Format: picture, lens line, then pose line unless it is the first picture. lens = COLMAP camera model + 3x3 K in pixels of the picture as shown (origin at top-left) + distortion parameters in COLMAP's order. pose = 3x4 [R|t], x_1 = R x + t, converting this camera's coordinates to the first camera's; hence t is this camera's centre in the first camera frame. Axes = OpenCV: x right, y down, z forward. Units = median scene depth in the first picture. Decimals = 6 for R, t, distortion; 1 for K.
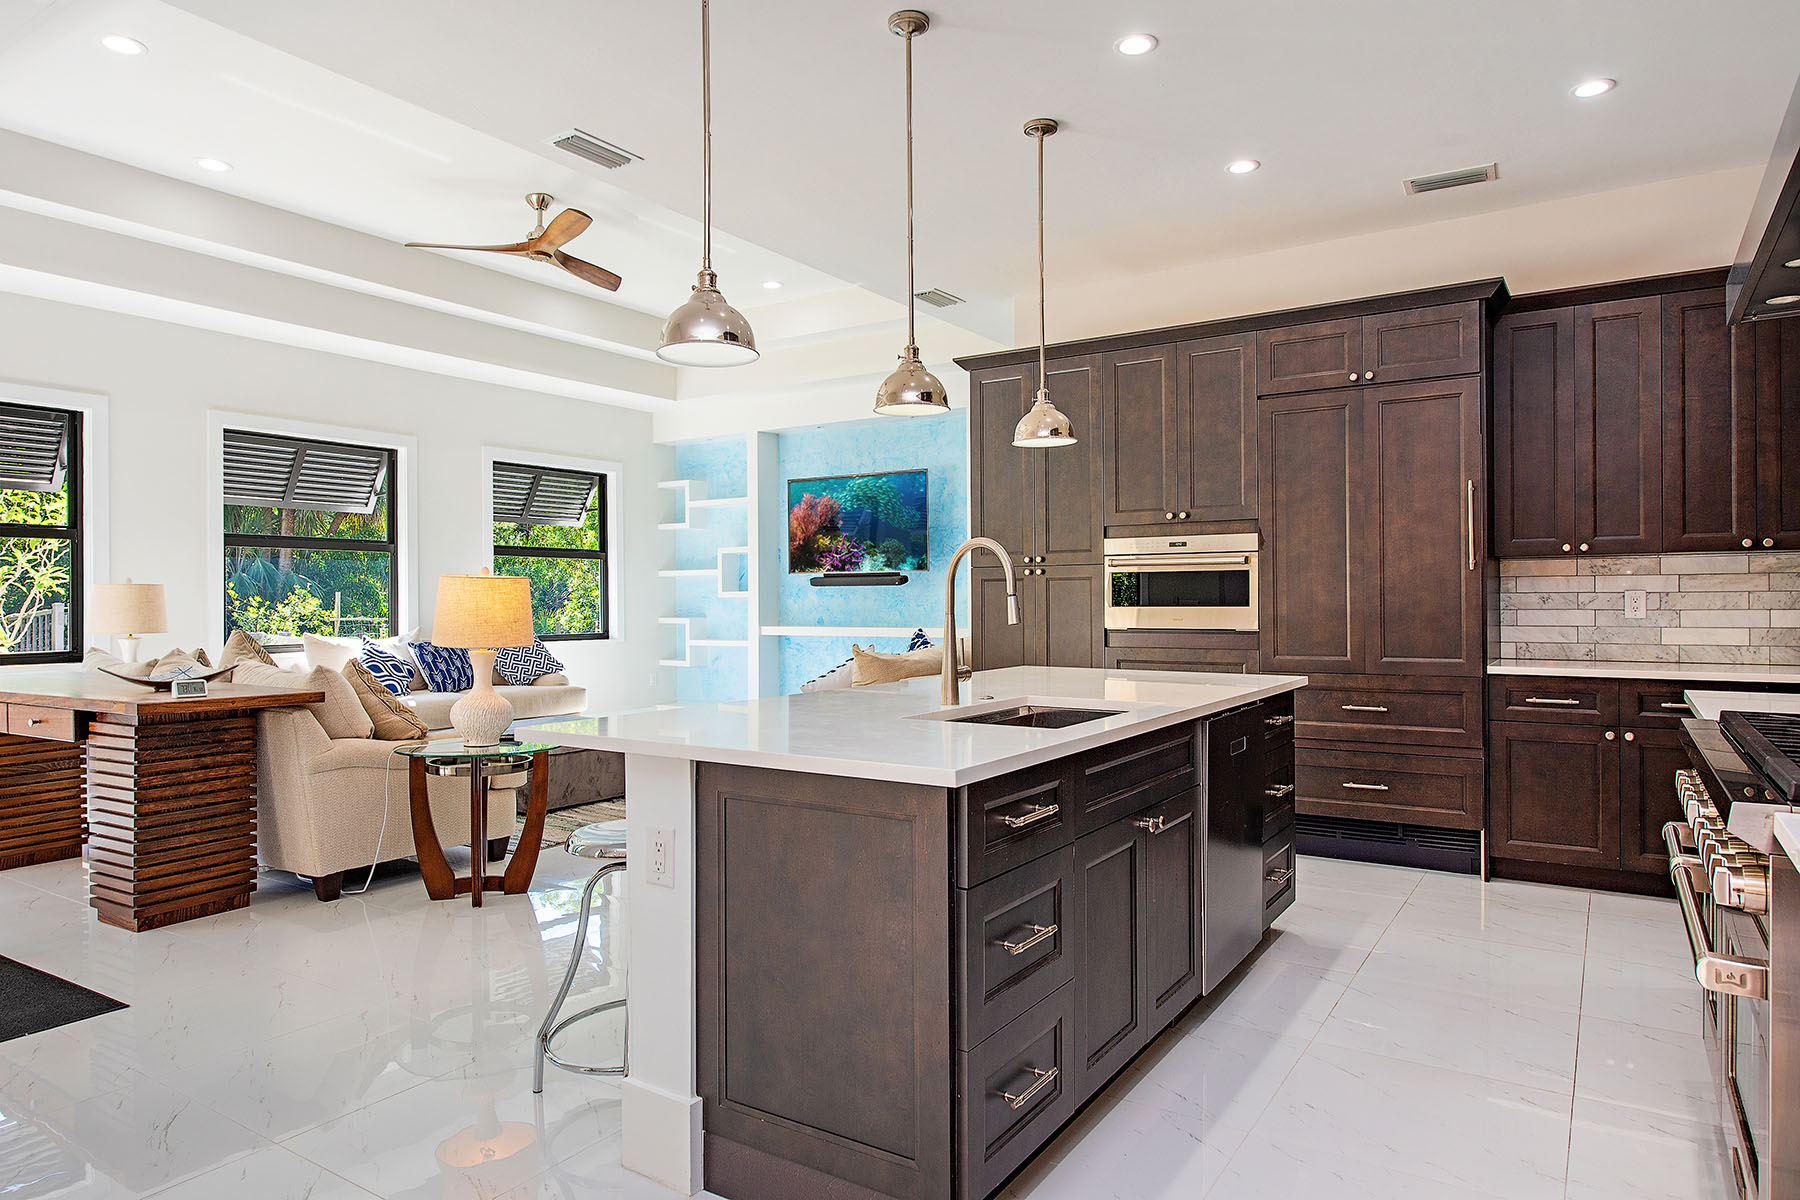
lens RADIAL K [[1085.2, 0, 891.3], [0, 1085.2, 600.0], [0, 0, 1]] dist [-0.008108, -0.001698]
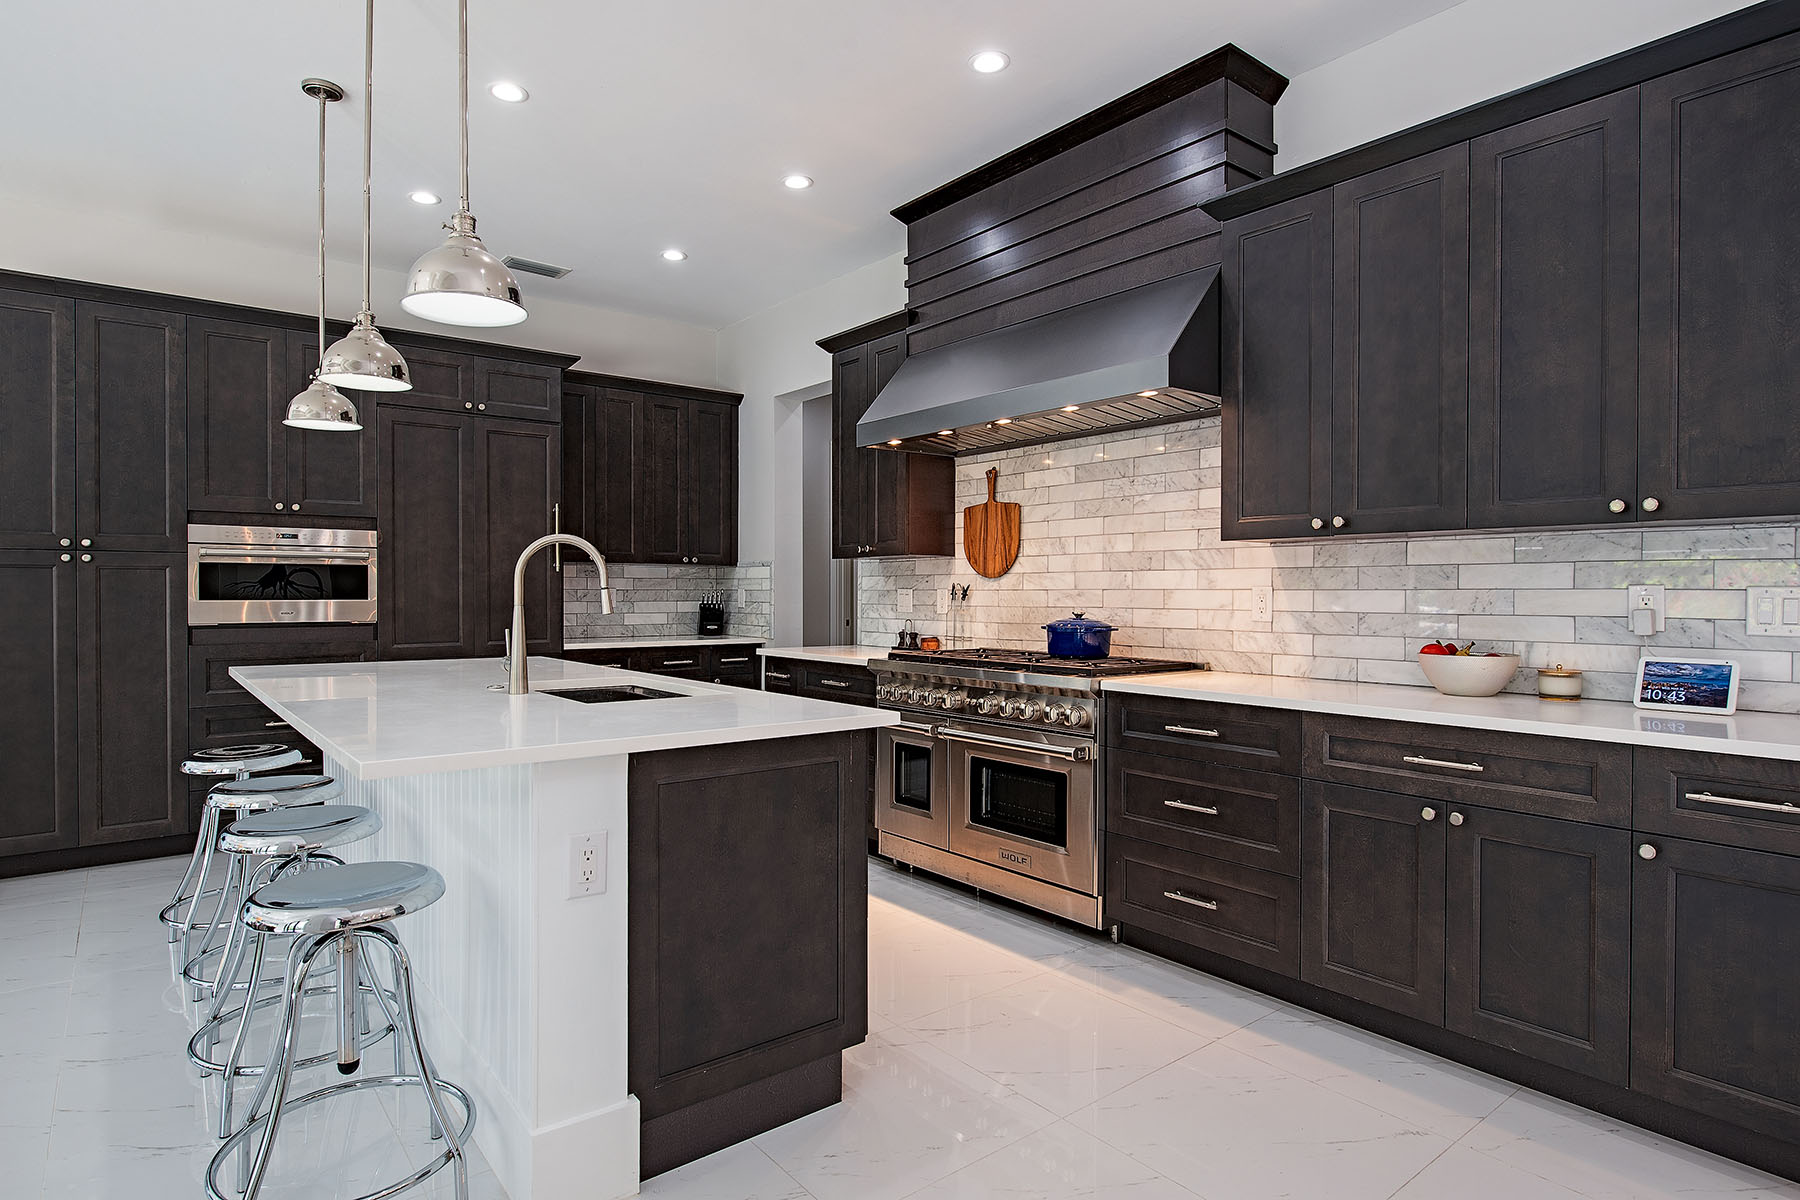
lens RADIAL K [[969.3, 0, 895.7], [0, 969.3, 599.2], [0, 0, 1]] dist [0.000265, -0.000167]
pose [[0.307655, -0.000389, 0.951498, -0.432691], [-0.003654, 0.999992, 0.001591, 0.002281], [-0.951491, -0.003966, 0.307651, 0.228870]]
